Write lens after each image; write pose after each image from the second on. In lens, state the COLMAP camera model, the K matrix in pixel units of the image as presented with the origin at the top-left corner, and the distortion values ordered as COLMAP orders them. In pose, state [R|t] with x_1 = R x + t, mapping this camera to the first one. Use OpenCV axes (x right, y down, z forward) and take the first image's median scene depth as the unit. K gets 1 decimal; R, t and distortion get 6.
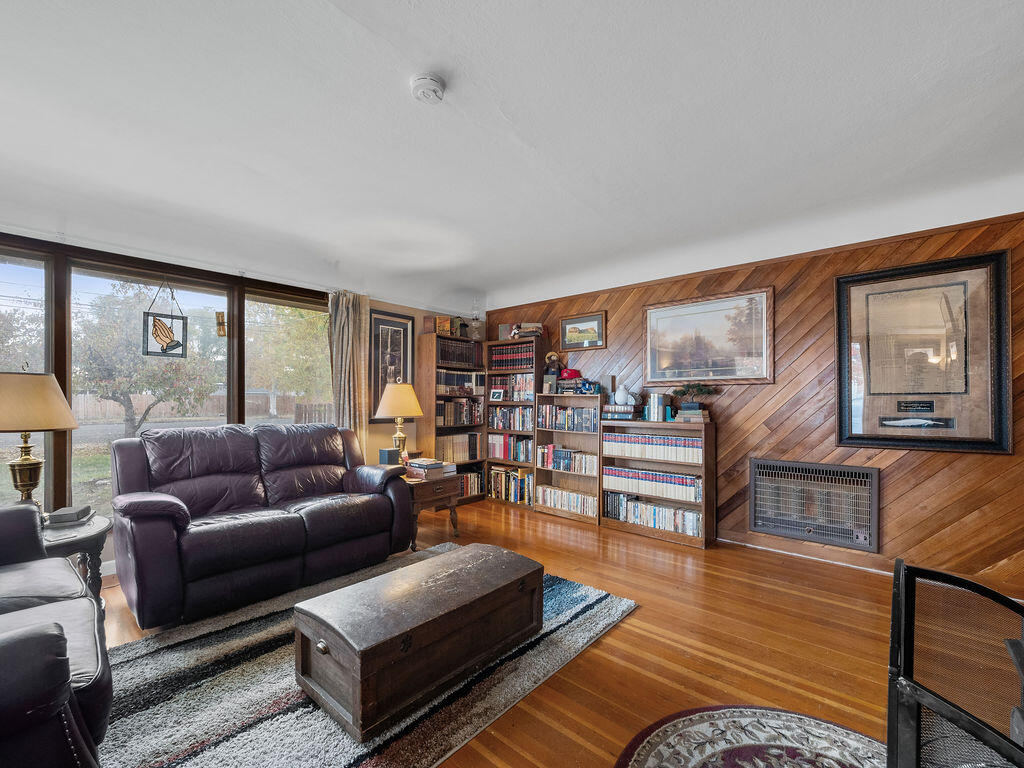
lens RADIAL K [[436.3, 0, 512.7], [0, 436.3, 400.6], [0, 0, 1]] dist [-0.003863, -0.000959]
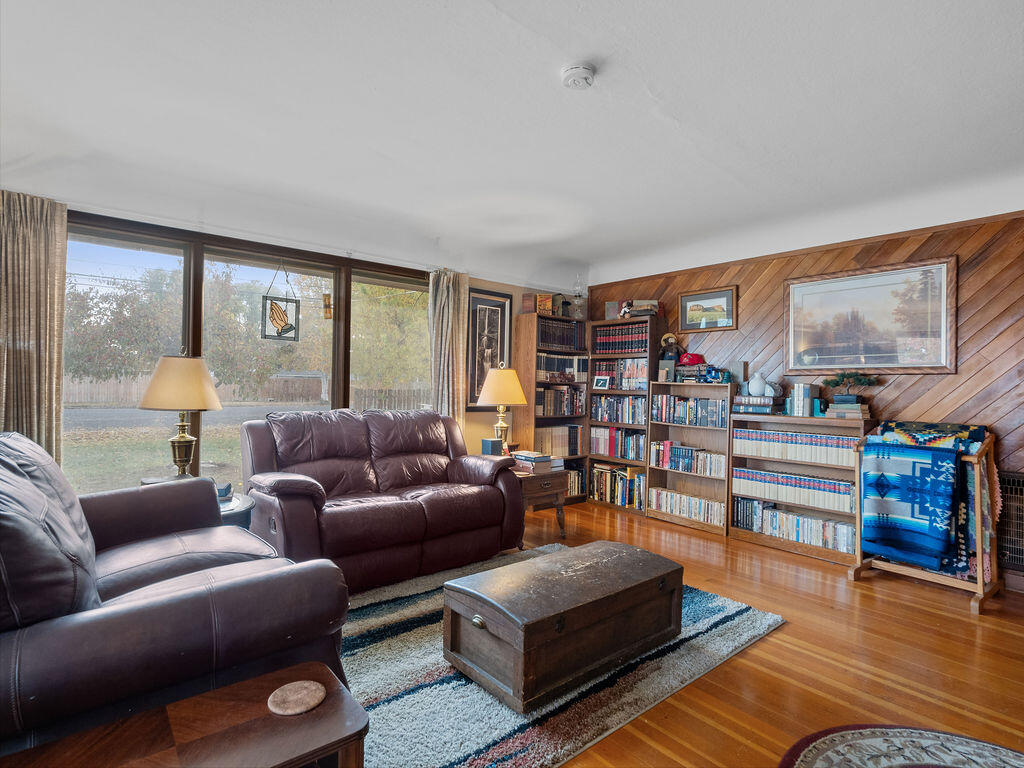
lens RADIAL K [[529.8, 0, 512.0], [0, 529.8, 384.0], [0, 0, 1]] dist [-0.014176, 0.011415]
pose [[0.988412, 0.014328, -0.151116, -0.072944], [-0.015566, 0.999854, -0.007014, 0.000779], [0.150993, 0.009285, 0.988491, -0.103336]]
